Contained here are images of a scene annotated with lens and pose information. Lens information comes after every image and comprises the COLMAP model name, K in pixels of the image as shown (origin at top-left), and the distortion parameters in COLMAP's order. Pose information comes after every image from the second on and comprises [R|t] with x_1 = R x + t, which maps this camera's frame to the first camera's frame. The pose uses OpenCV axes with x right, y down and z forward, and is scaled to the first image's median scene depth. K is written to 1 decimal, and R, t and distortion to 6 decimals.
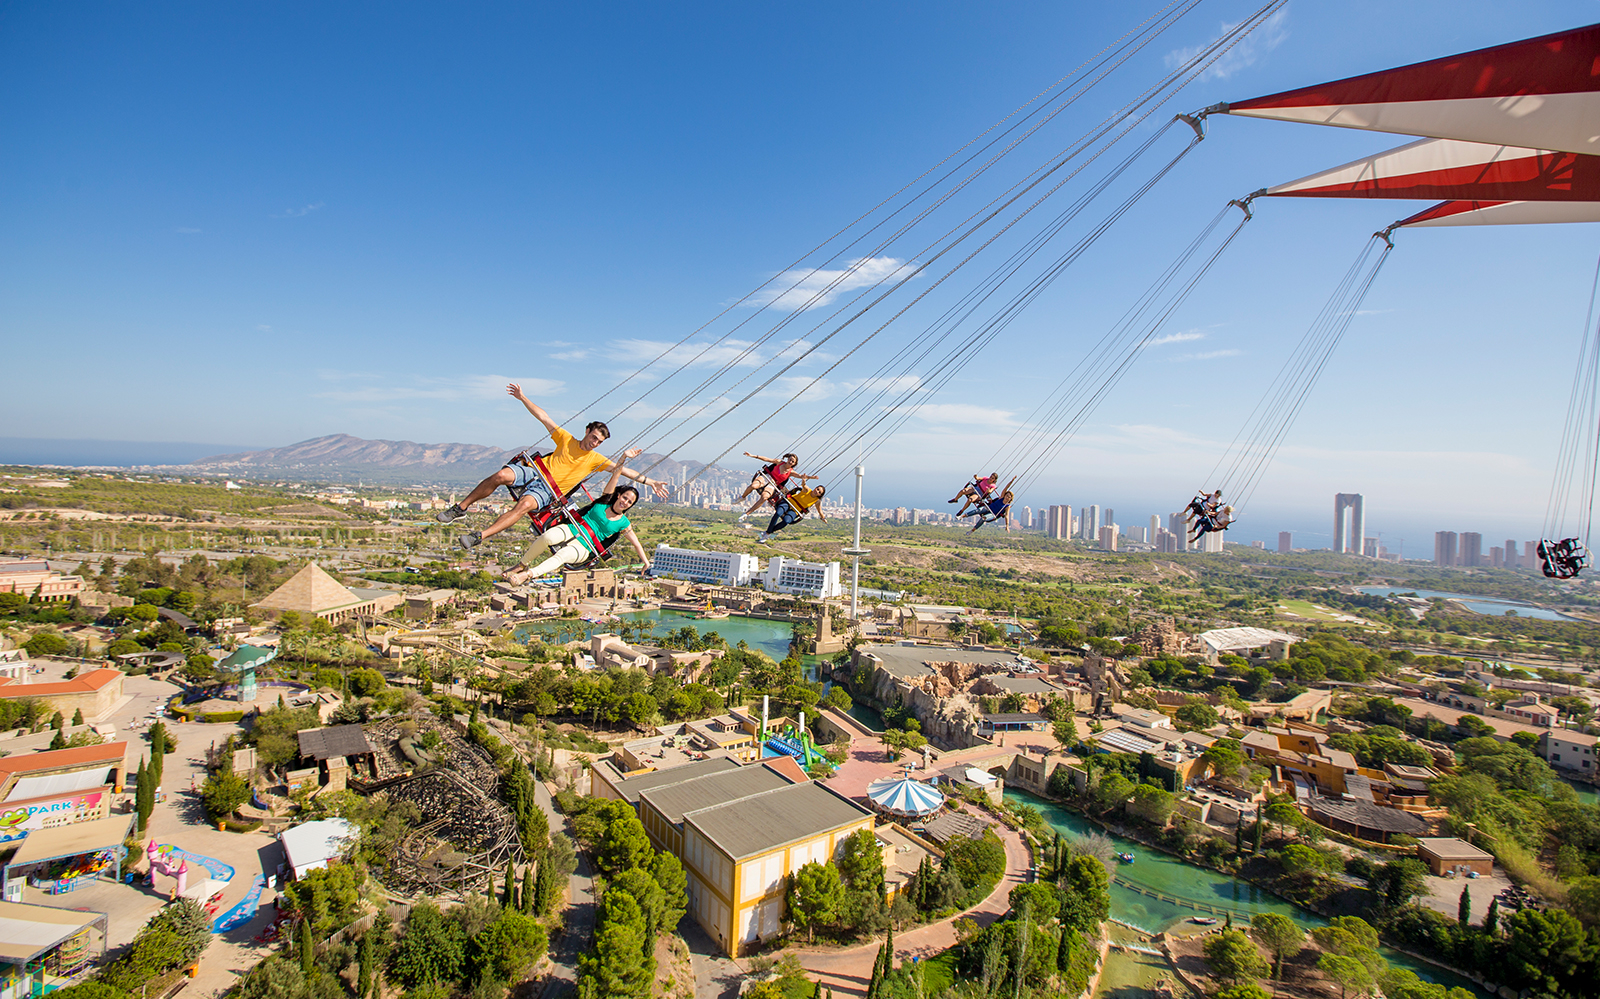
lens RADIAL K [[1238.3, 0, 800.0], [0, 1238.3, 499.5], [0, 0, 1]] dist [-0.106608, 0.000079]
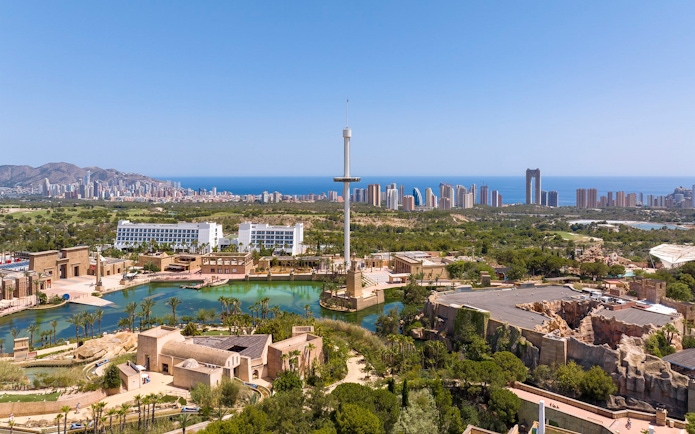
lens RADIAL K [[537.9, 0, 347.5], [0, 537.9, 217.0], [0, 0, 1]] dist [-0.106608, 0.000079]
pose [[0.889013, -0.060534, 0.453864, -0.131552], [0.055384, 0.998161, 0.024644, 0.029755], [-0.454521, 0.003228, 0.890730, 0.461248]]
